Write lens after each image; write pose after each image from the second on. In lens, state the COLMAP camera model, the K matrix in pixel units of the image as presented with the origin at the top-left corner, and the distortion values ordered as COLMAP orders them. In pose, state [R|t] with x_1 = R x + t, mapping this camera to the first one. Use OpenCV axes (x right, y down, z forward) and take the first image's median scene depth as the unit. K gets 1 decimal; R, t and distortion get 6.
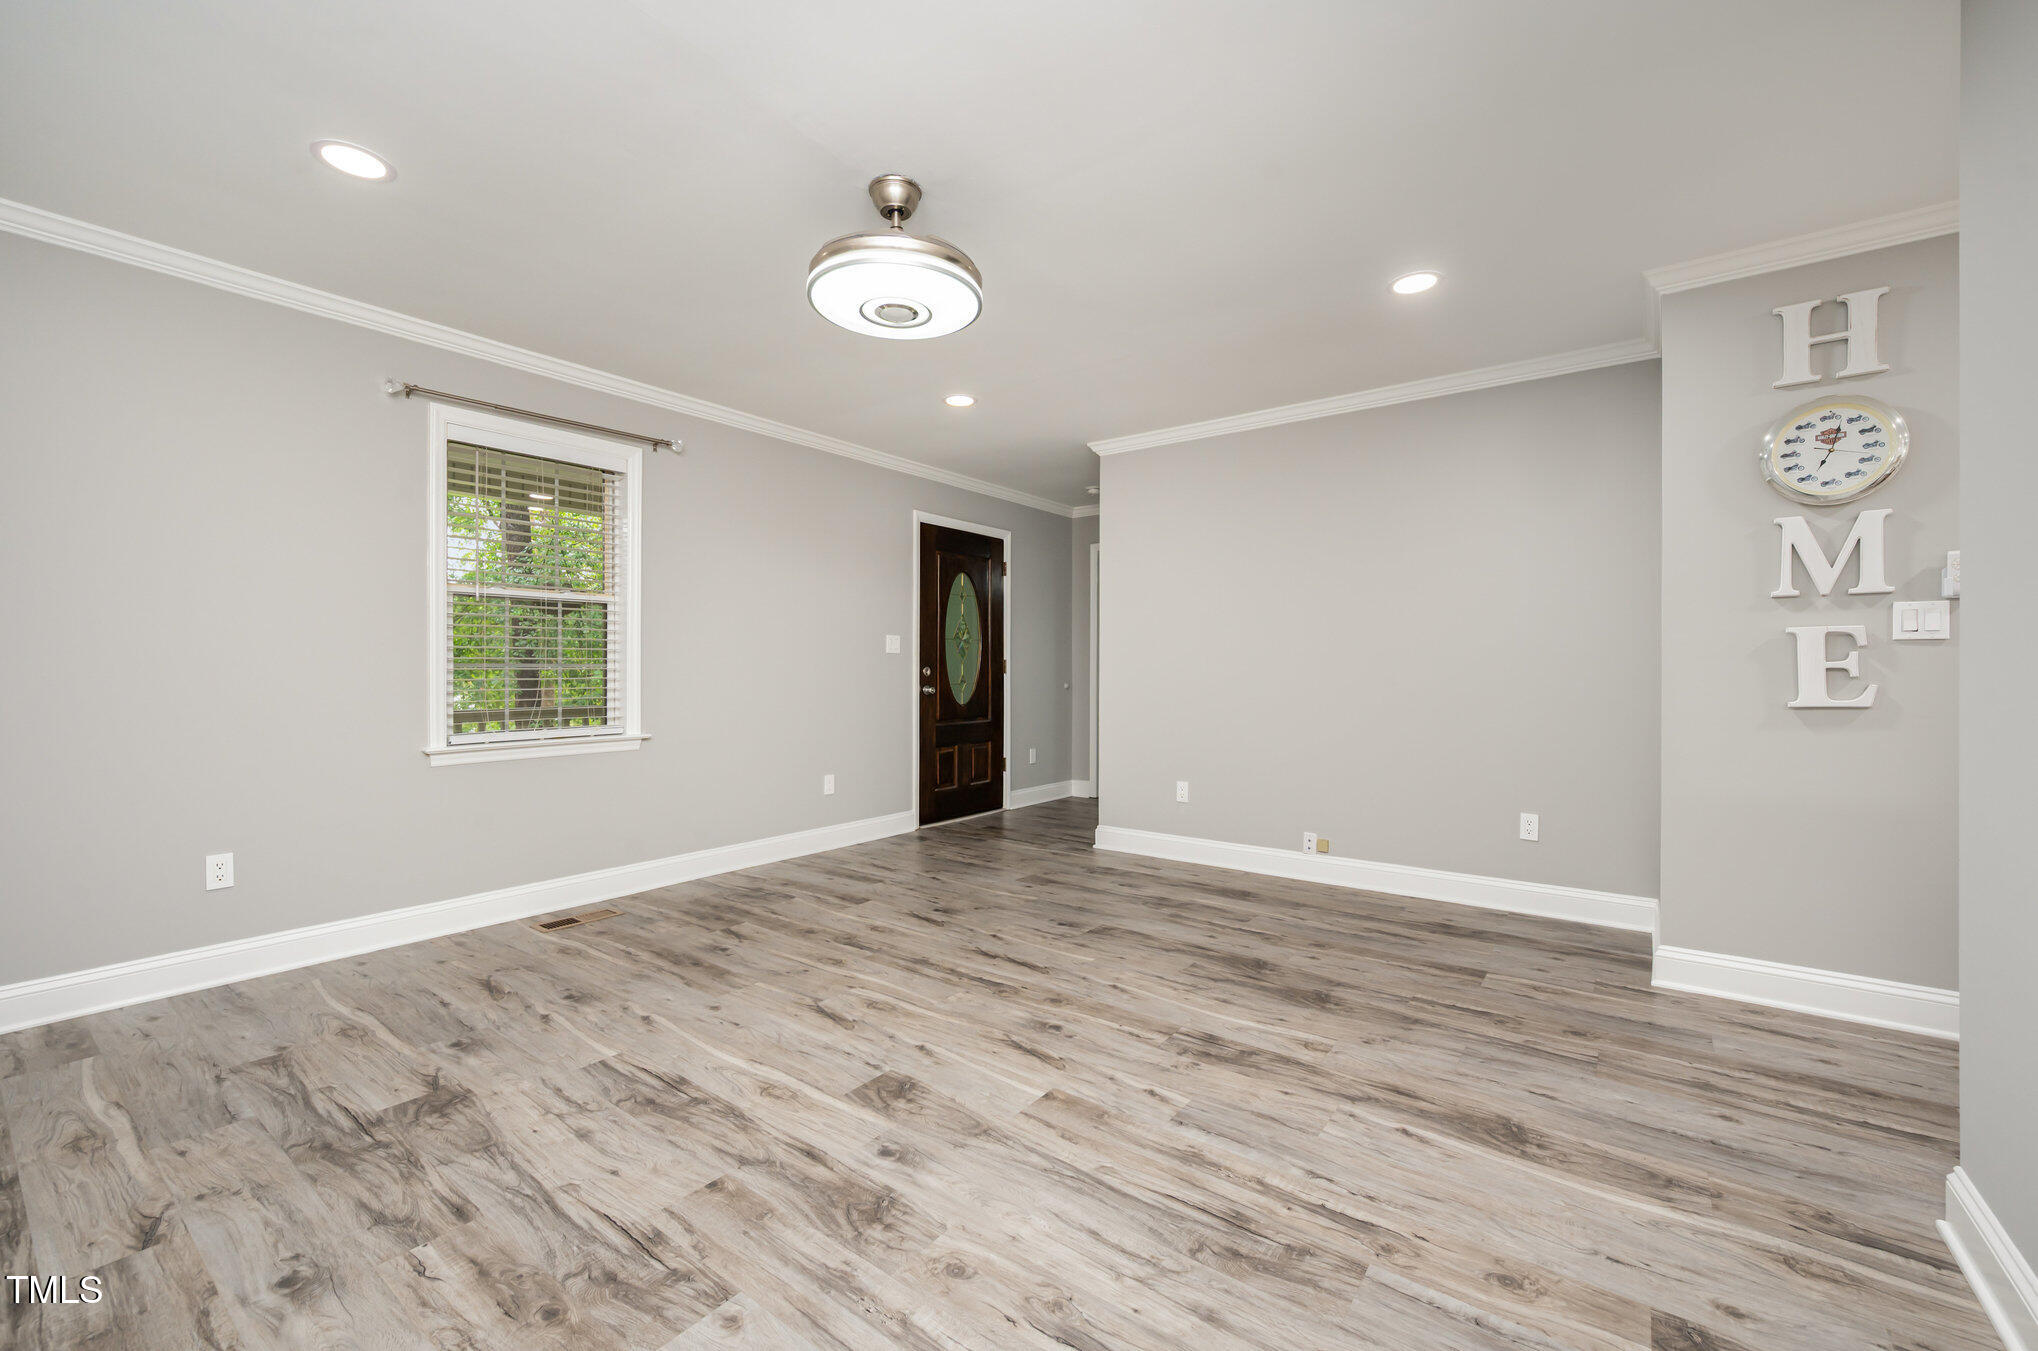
lens RADIAL K [[823.7, 0, 1021.2], [0, 823.7, 671.3], [0, 0, 1]] dist [0.001007, 0.000007]
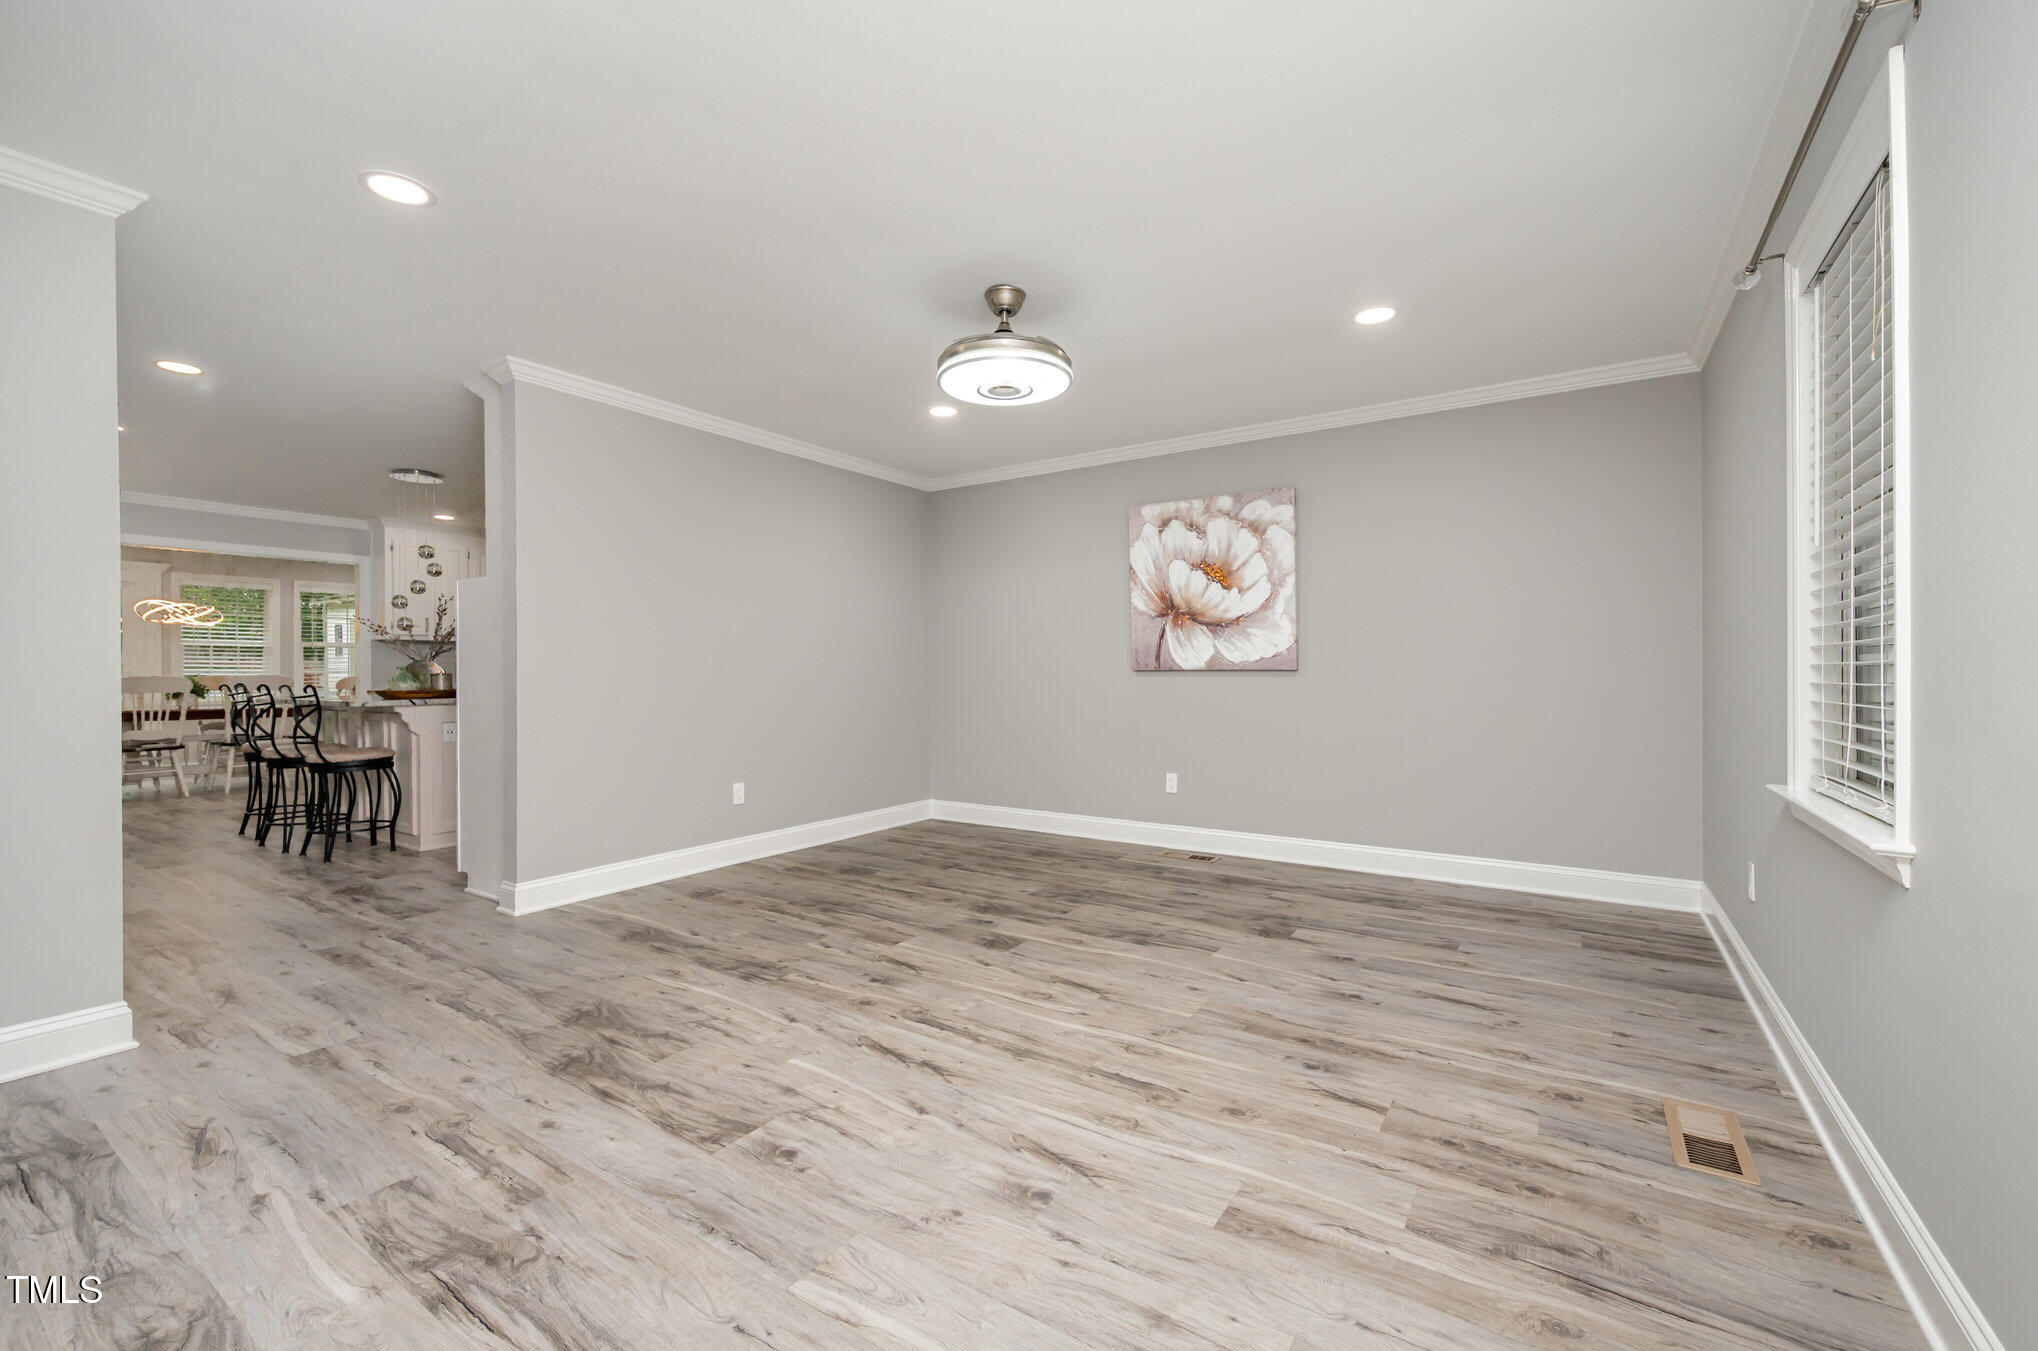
lens RADIAL K [[823.7, 0, 1016.7], [0, 823.7, 668.9], [0, 0, 1]] dist [0.001007, 0.000007]
pose [[-0.998640, 0.002605, -0.052076, -0.093744], [0.002714, 0.999994, -0.002022, 0.000785], [0.052070, -0.002161, -0.998641, 2.093927]]
